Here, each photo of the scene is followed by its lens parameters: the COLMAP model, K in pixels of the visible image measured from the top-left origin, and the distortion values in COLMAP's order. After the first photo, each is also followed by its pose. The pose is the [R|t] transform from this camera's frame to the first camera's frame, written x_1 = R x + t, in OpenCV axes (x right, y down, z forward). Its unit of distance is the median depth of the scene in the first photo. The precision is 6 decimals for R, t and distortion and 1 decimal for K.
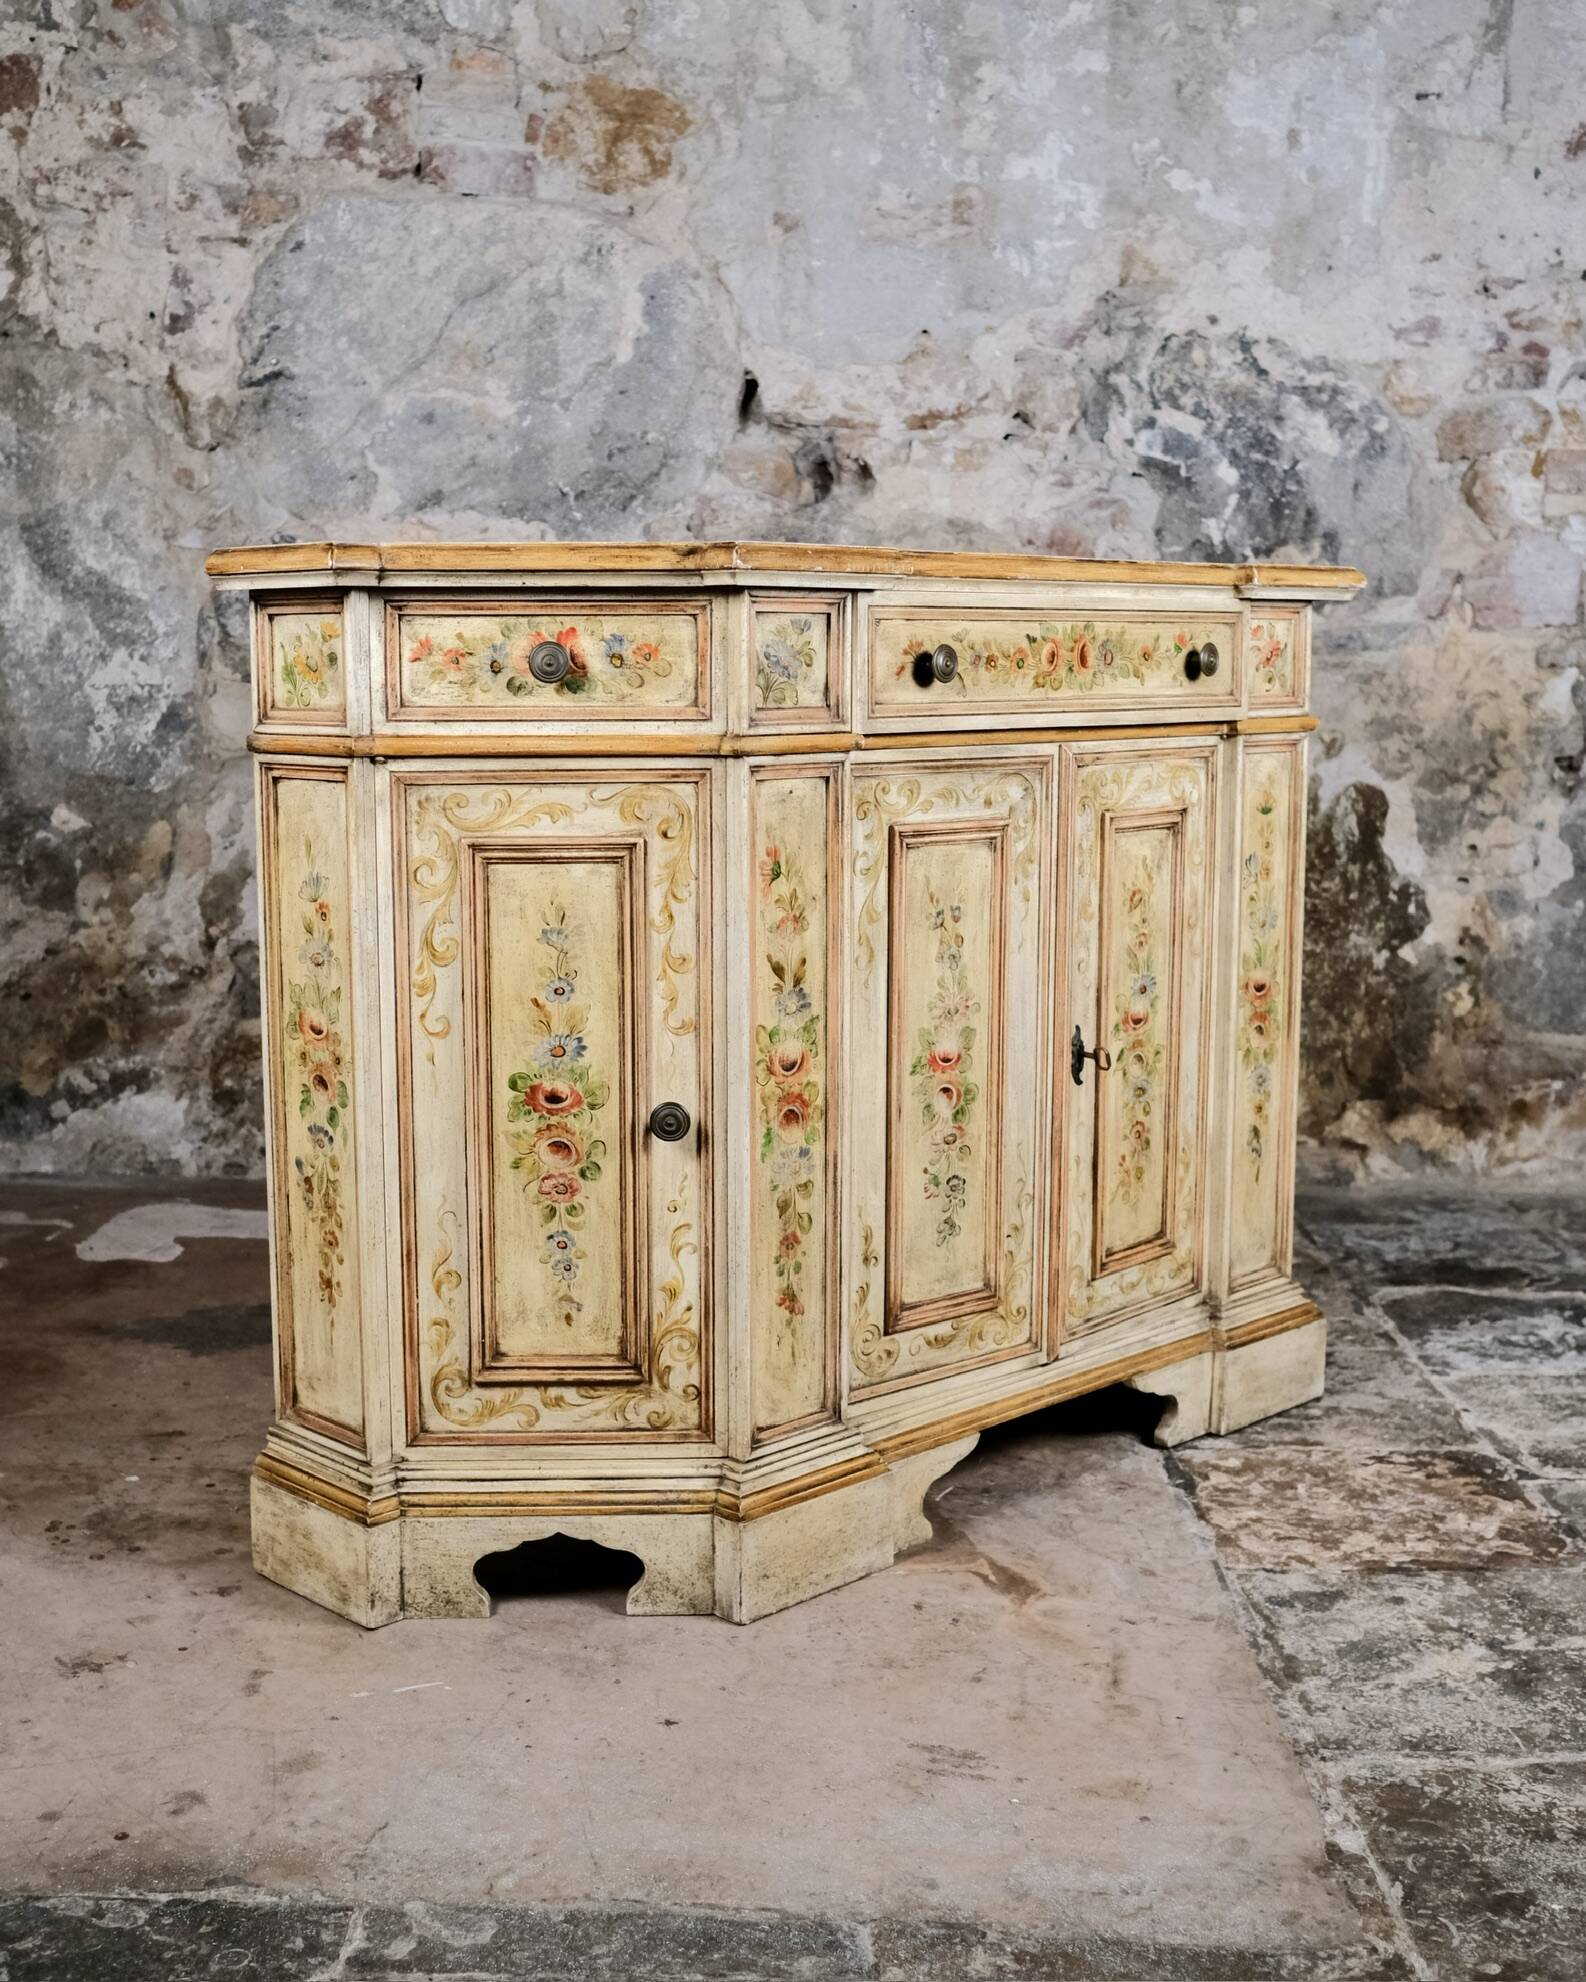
lens RADIAL K [[2371.1, 0, 725.6], [0, 2371.1, 1008.8], [0, 0, 1]] dist [-0.069092, 0.158053]
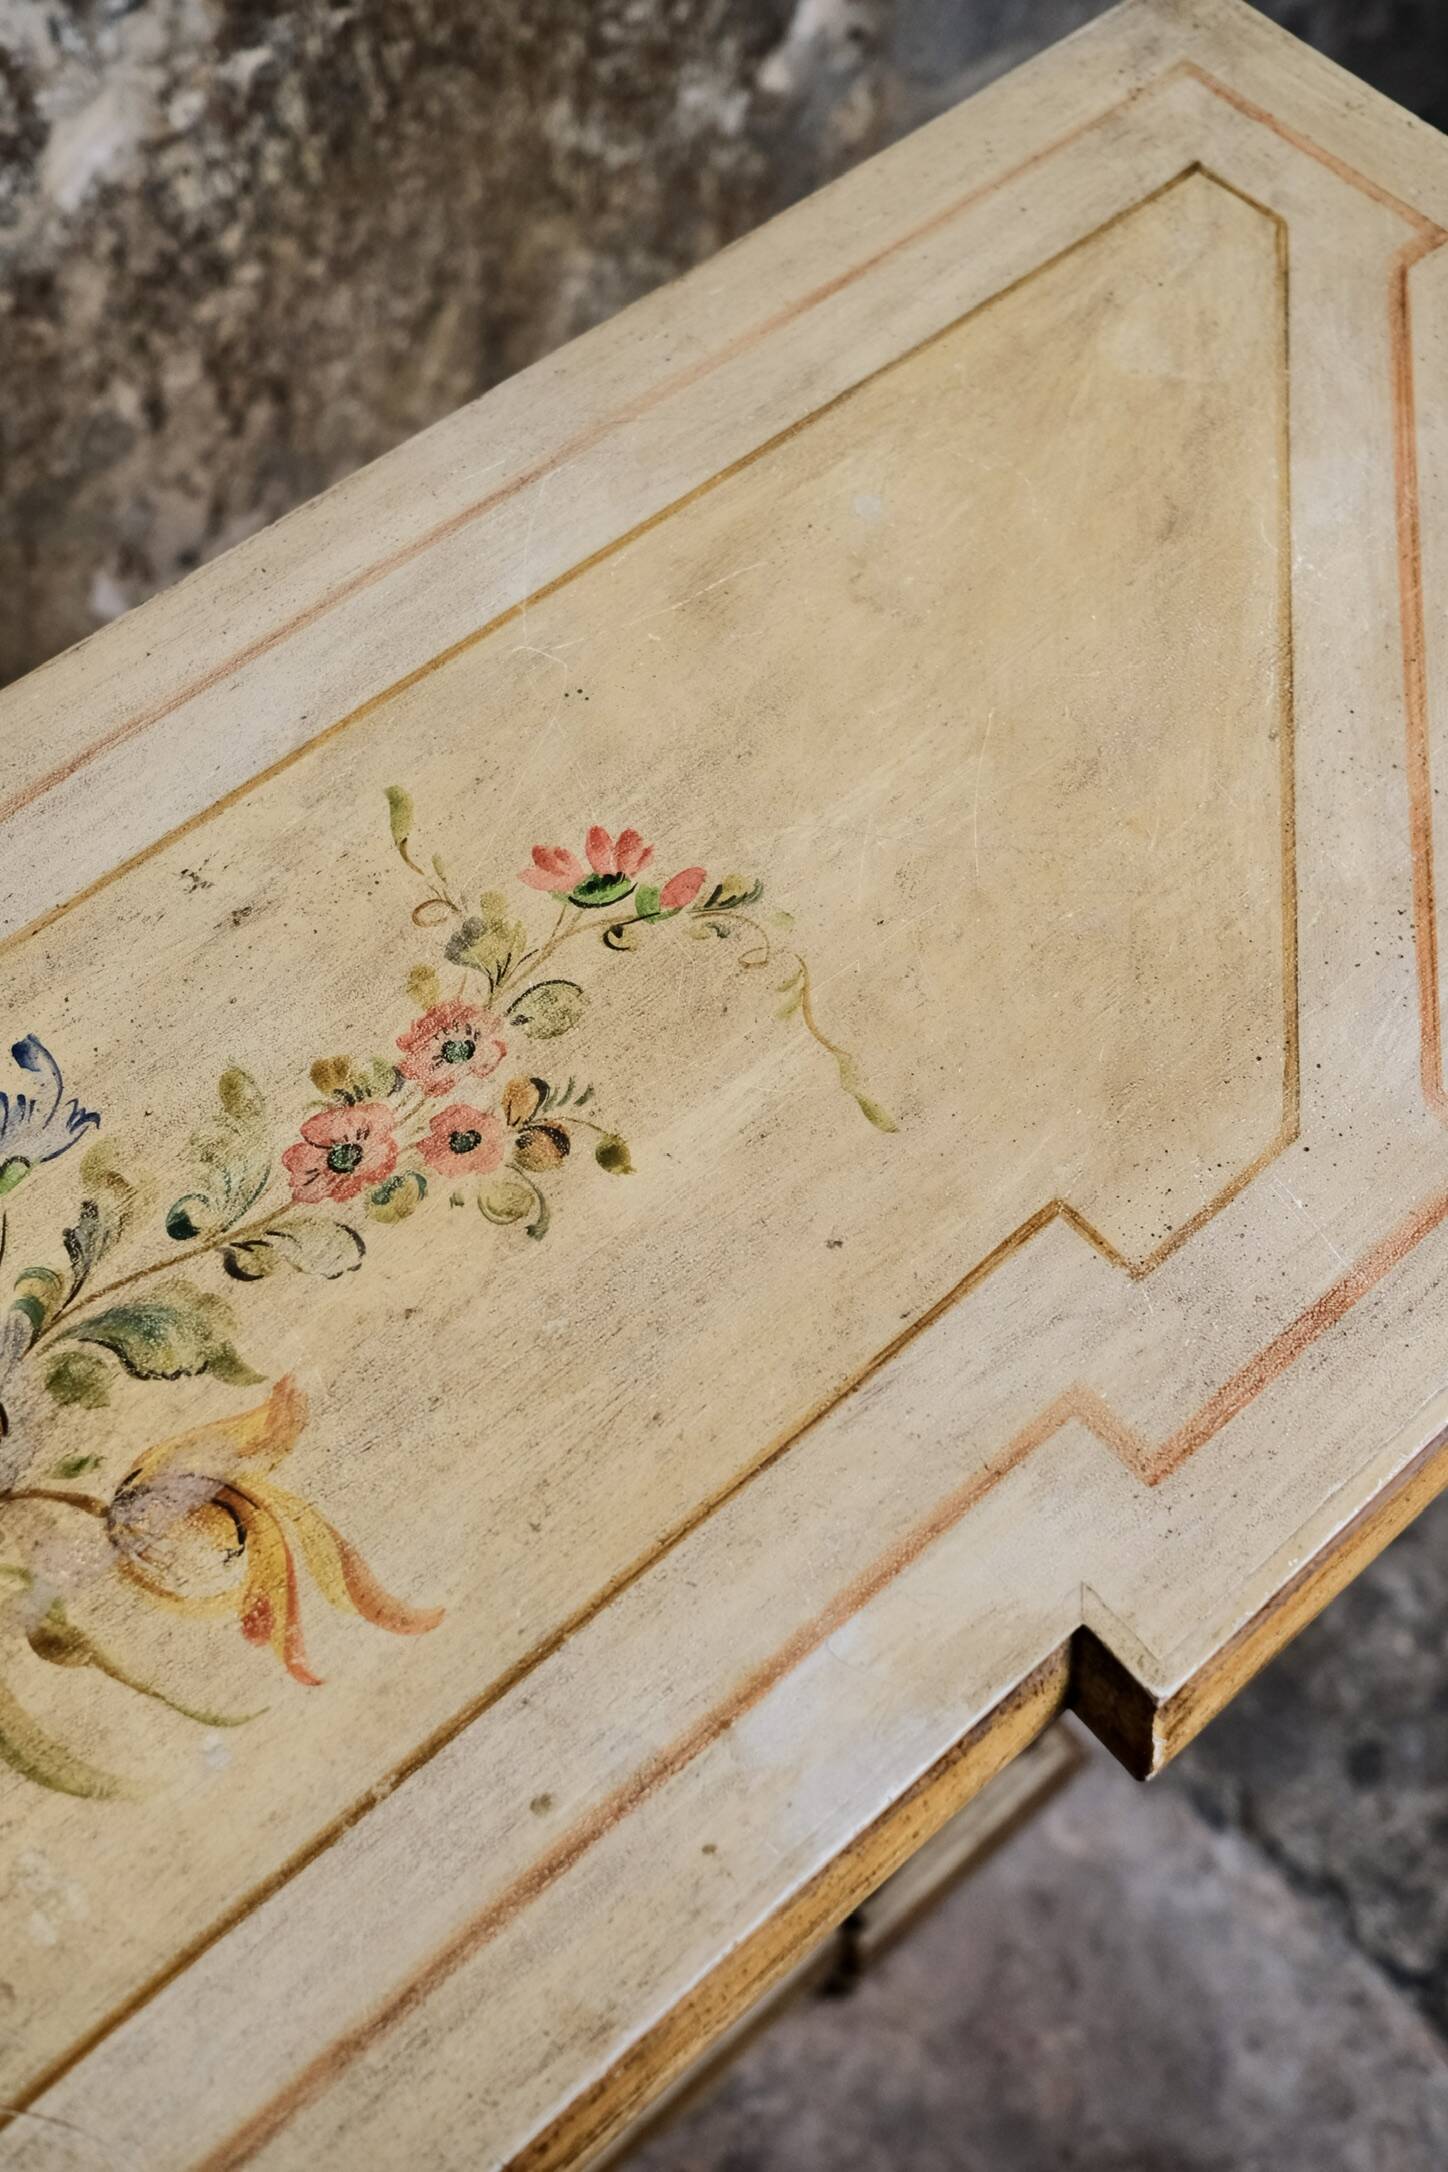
lens RADIAL K [[2068.9, 0, 705.9], [0, 2068.9, 1095.6], [0, 0, 1]] dist [-0.074981, 0.180257]
pose [[0.726009, -0.612337, 0.312977, 0.024690], [0.093971, 0.539185, 0.836928, -0.262588], [-0.681234, -0.578207, 0.448995, 0.714098]]
